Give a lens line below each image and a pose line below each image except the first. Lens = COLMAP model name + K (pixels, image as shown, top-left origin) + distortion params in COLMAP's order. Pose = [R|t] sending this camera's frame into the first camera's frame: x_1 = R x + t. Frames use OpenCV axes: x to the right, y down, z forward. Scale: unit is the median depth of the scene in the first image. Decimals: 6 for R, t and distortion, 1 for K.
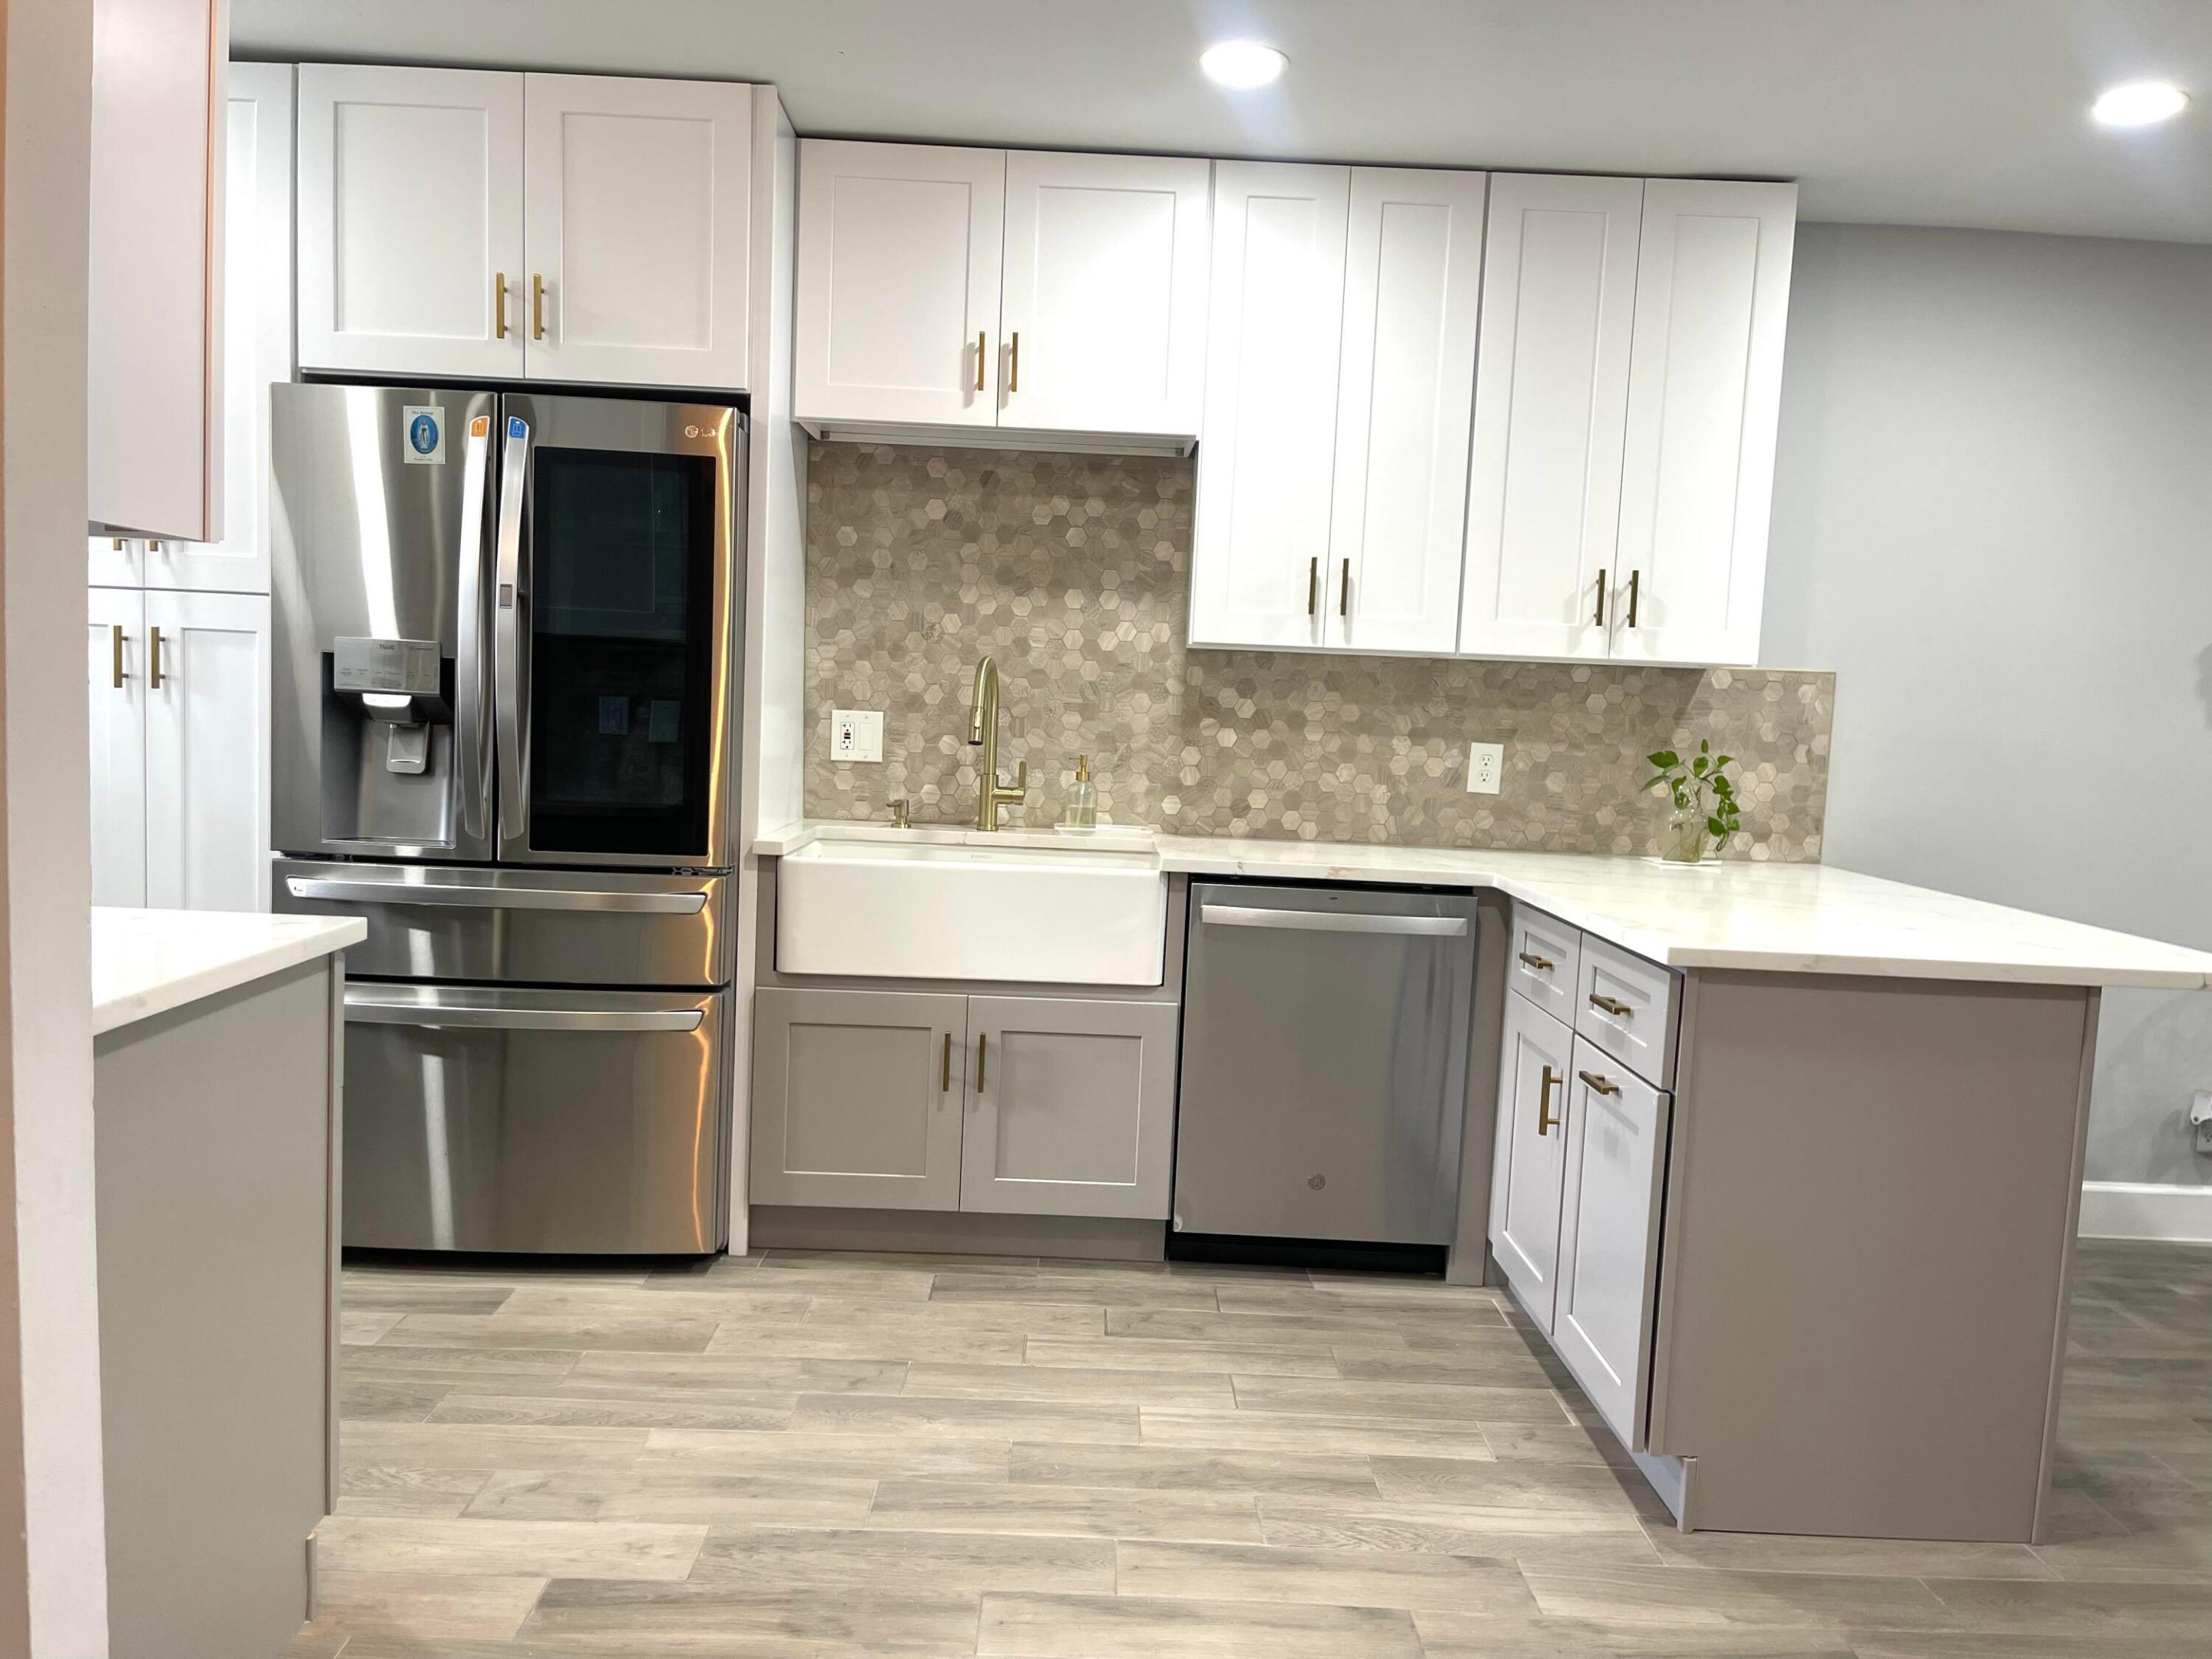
lens RADIAL K [[1667.8, 0, 1107.9], [0, 1667.8, 842.8], [0, 0, 1]] dist [0.072071, -0.087107]
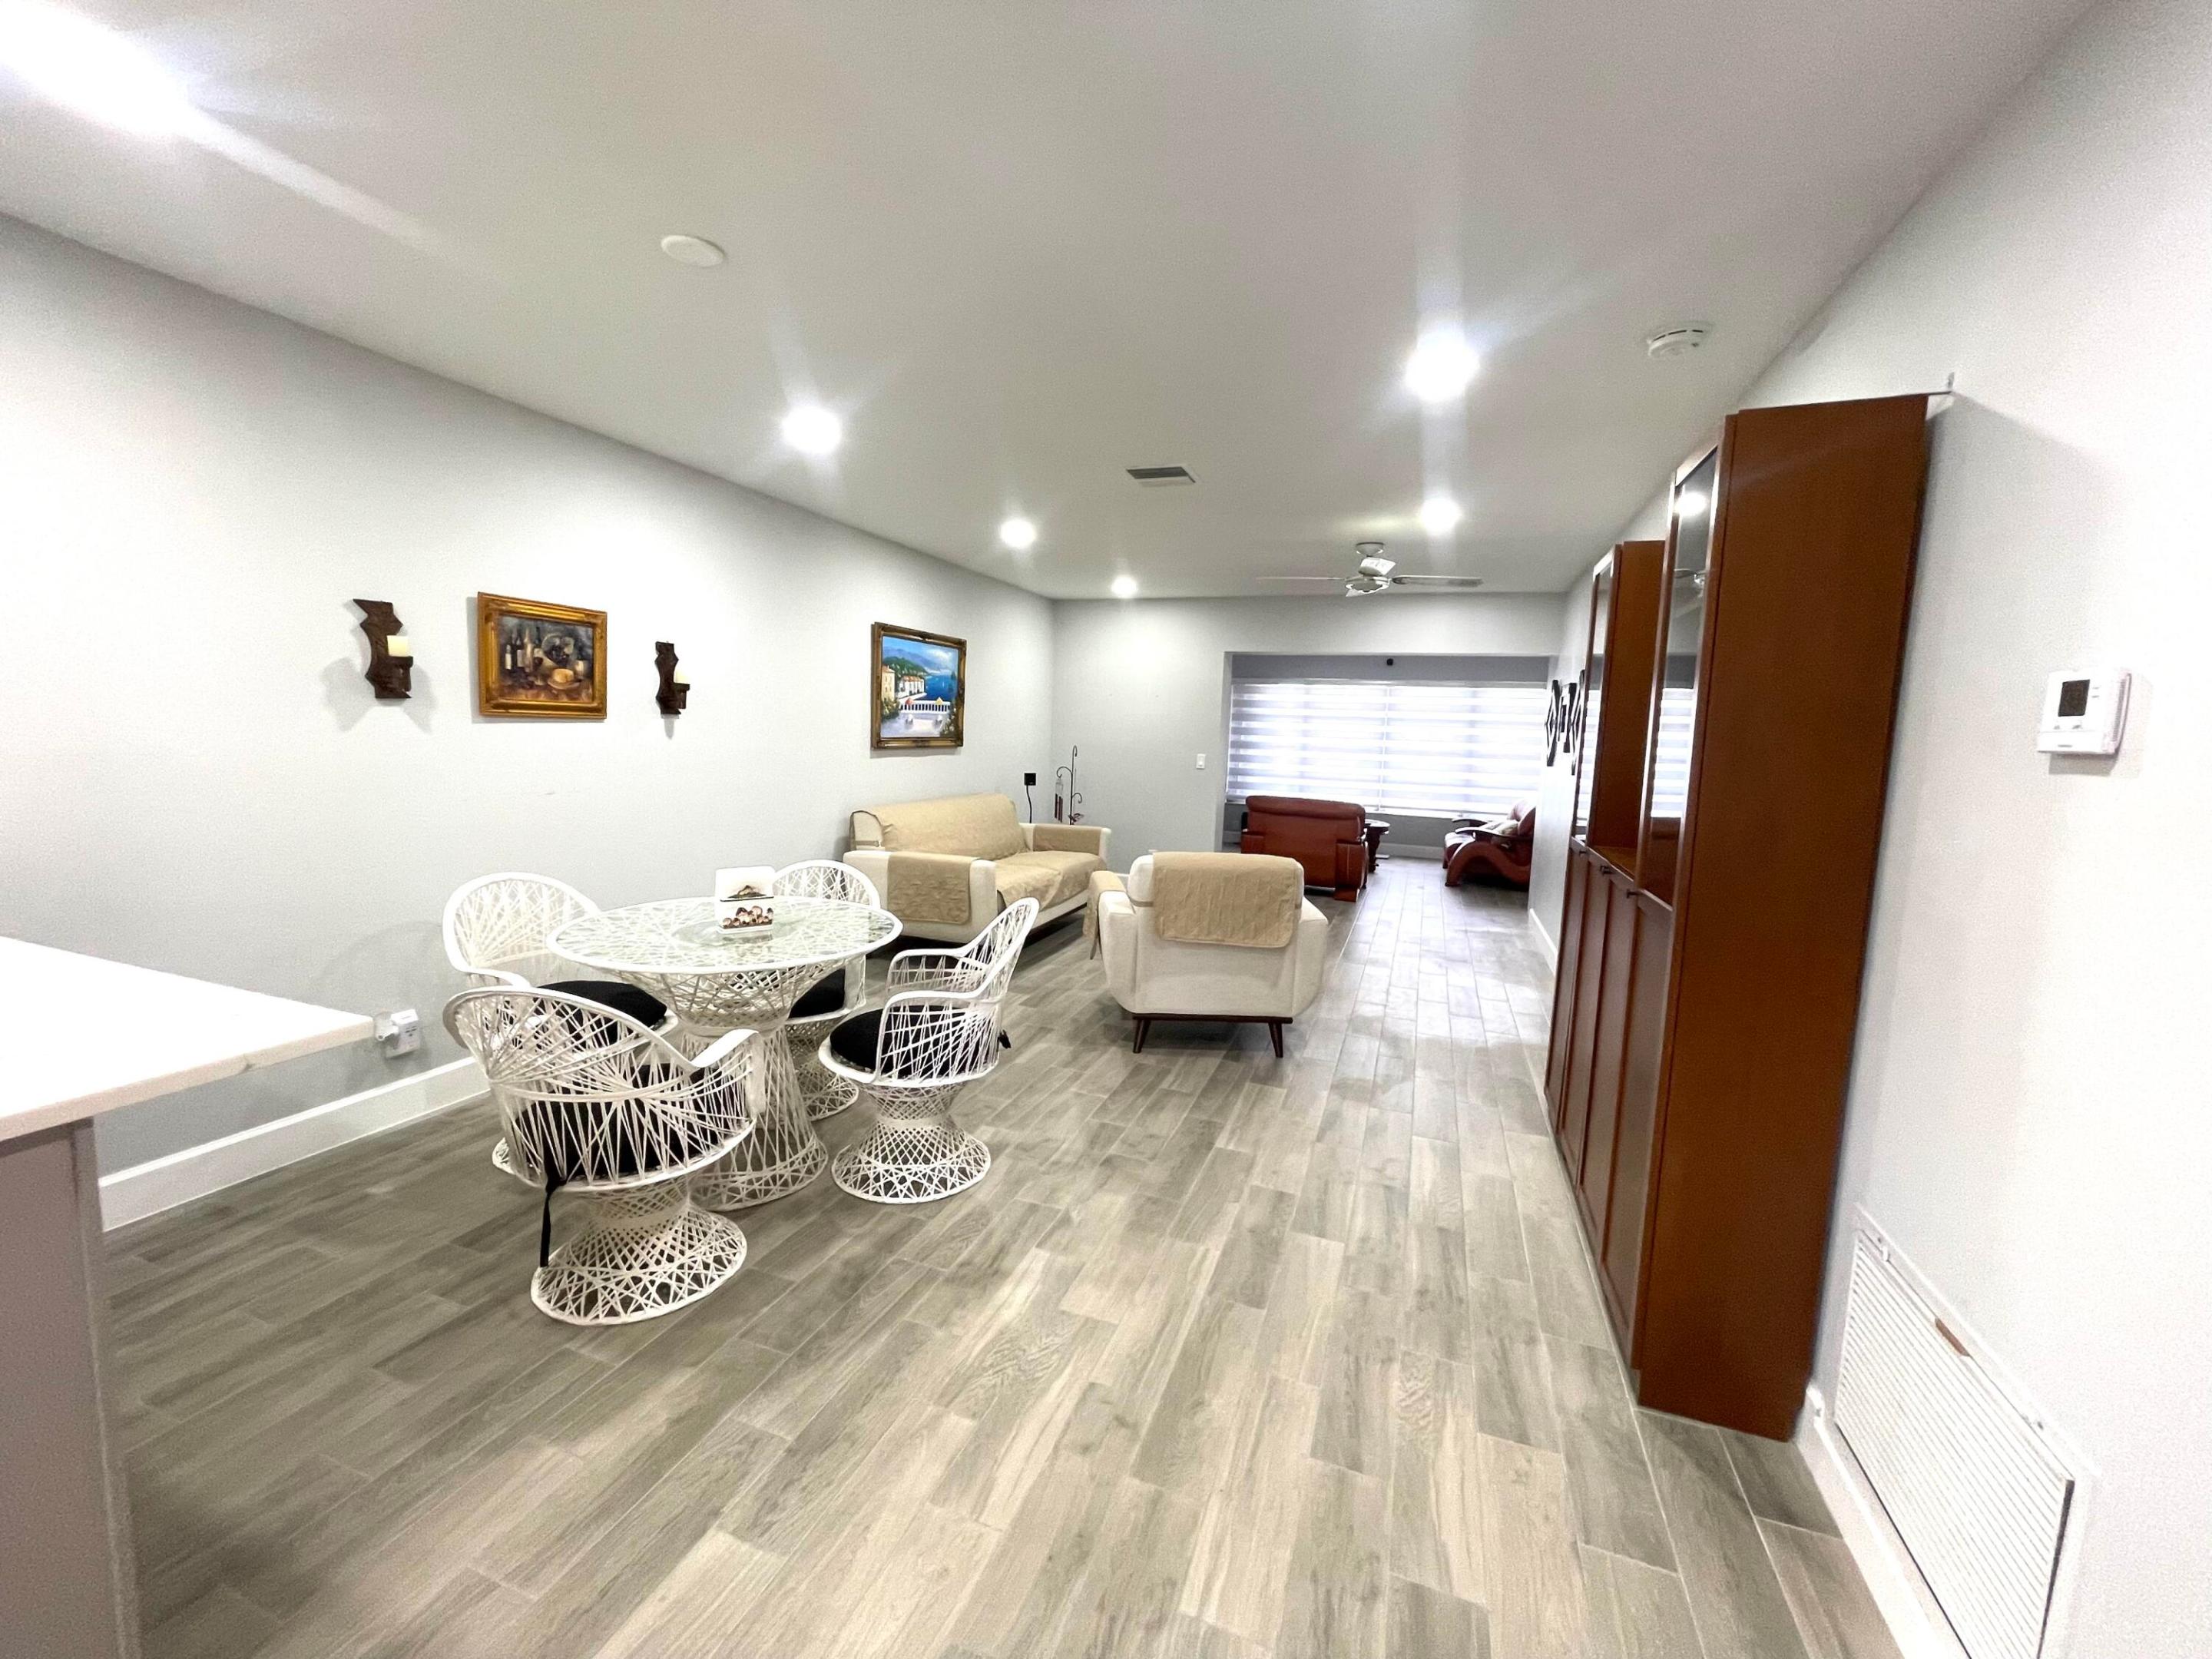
lens RADIAL K [[894.3, 0, 1097.5], [0, 894.3, 828.2], [0, 0, 1]] dist [-0.003828, 0.001859]
pose [[0.358210, -0.135169, 0.923805, 0.241036], [0.061211, 0.990736, 0.121227, -0.043667], [-0.931632, 0.013122, 0.363165, 0.252765]]
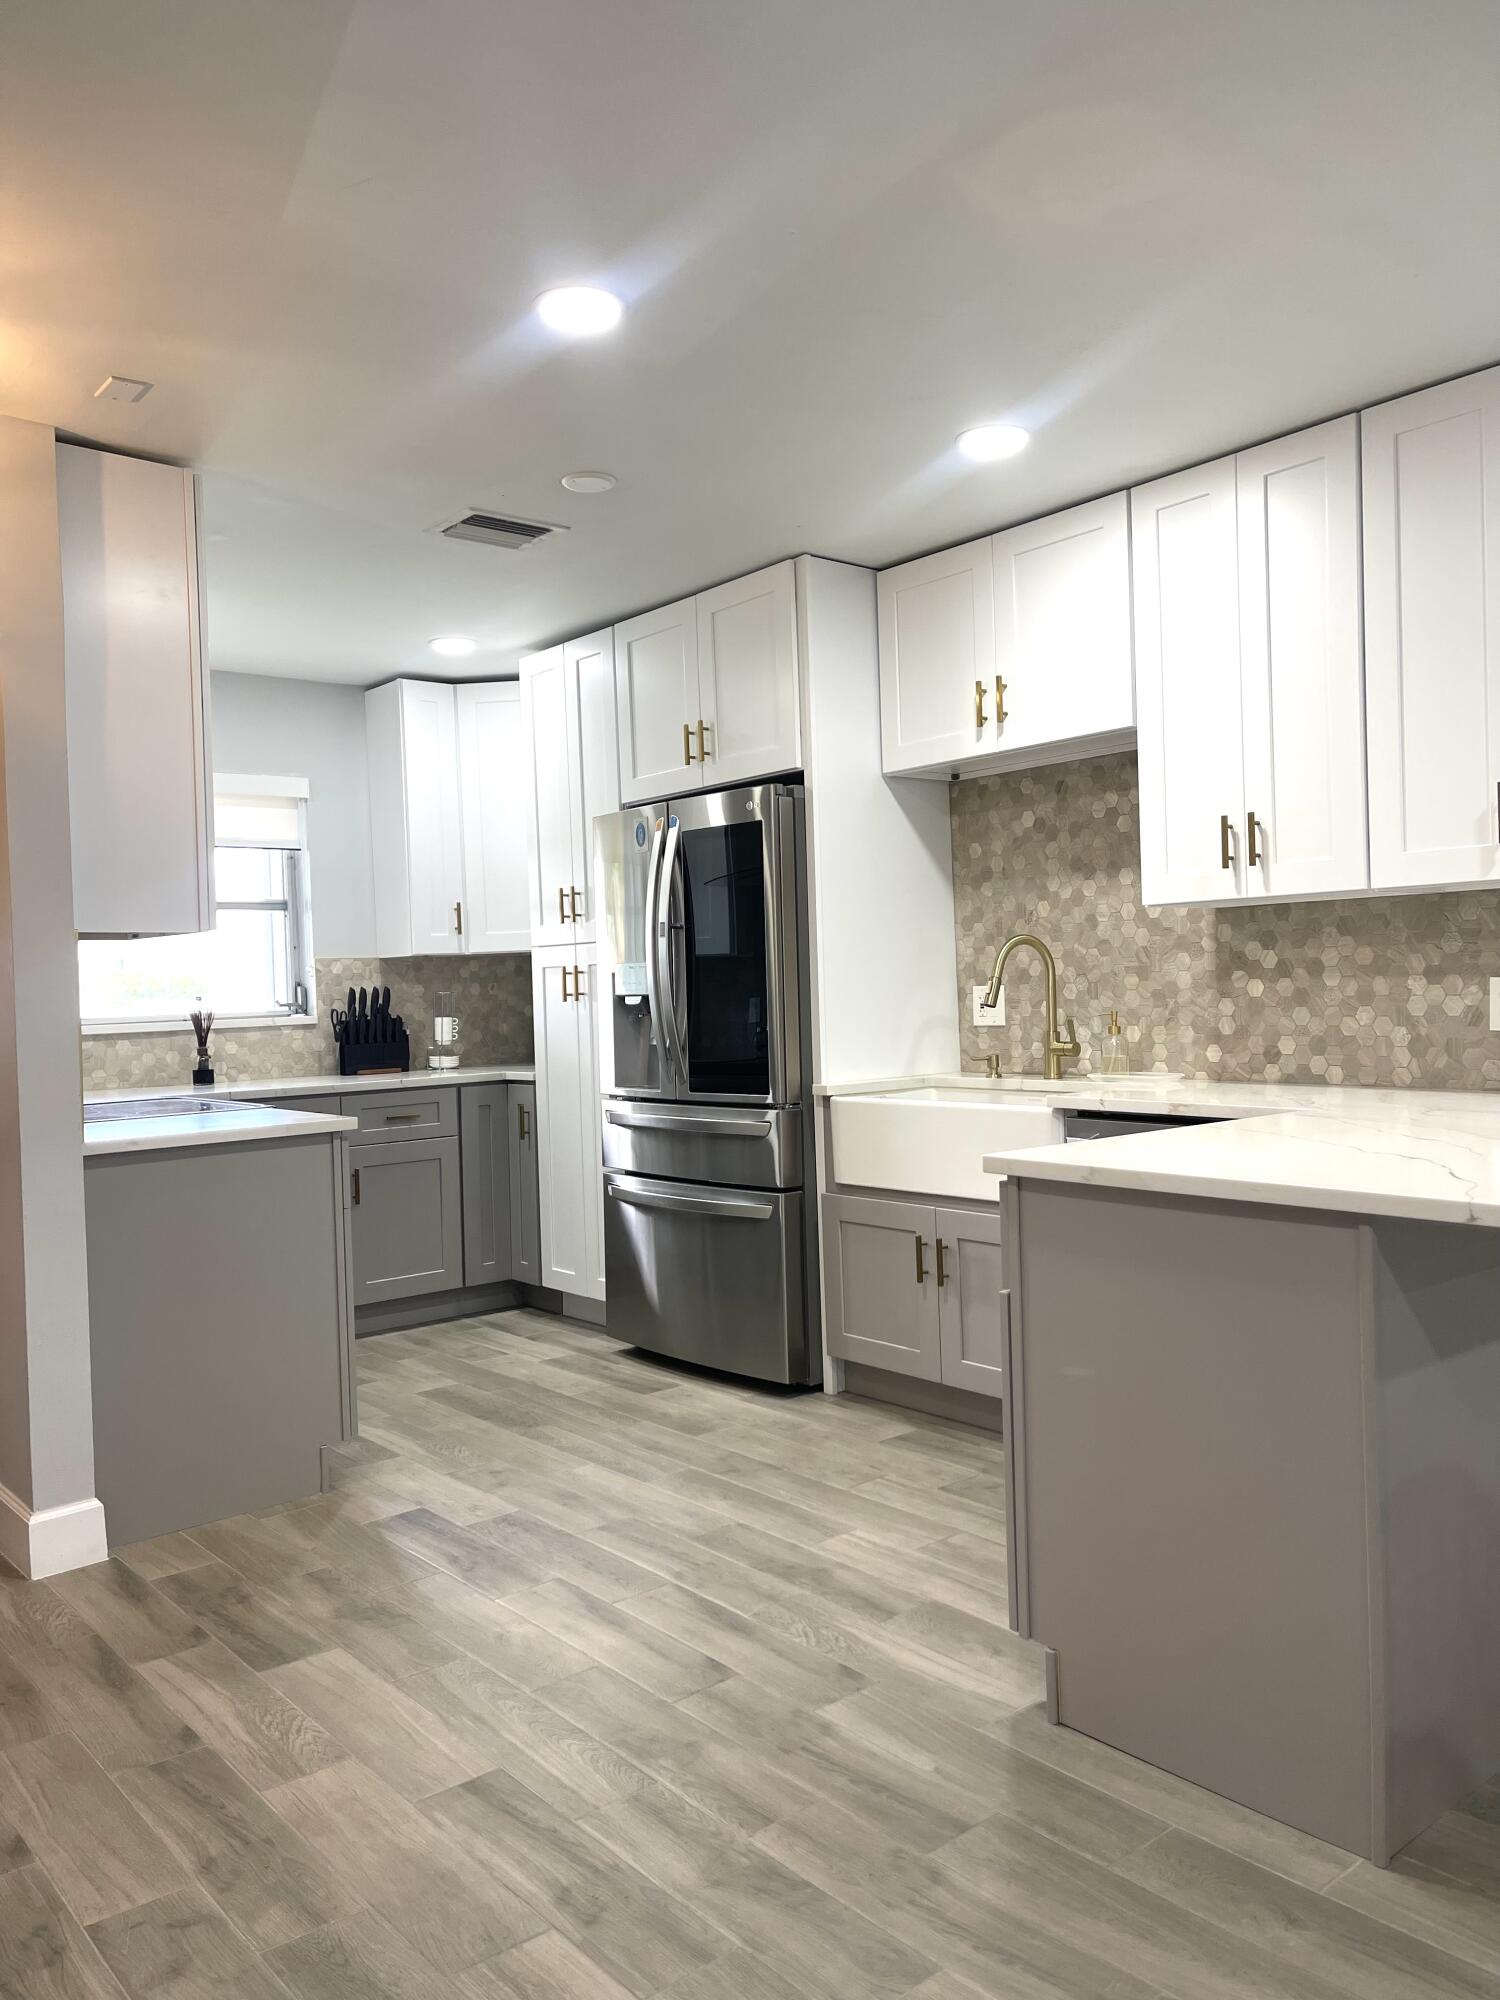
lens RADIAL K [[1508.0, 0, 759.2], [0, 1508.0, 1007.3], [0, 0, 1]] dist [0.072071, -0.087107]
pose [[0.631077, -0.053199, -0.773894, 0.629183], [-0.009125, 0.997067, -0.075982, 0.025587], [0.775667, 0.055012, 0.628741, 0.154301]]
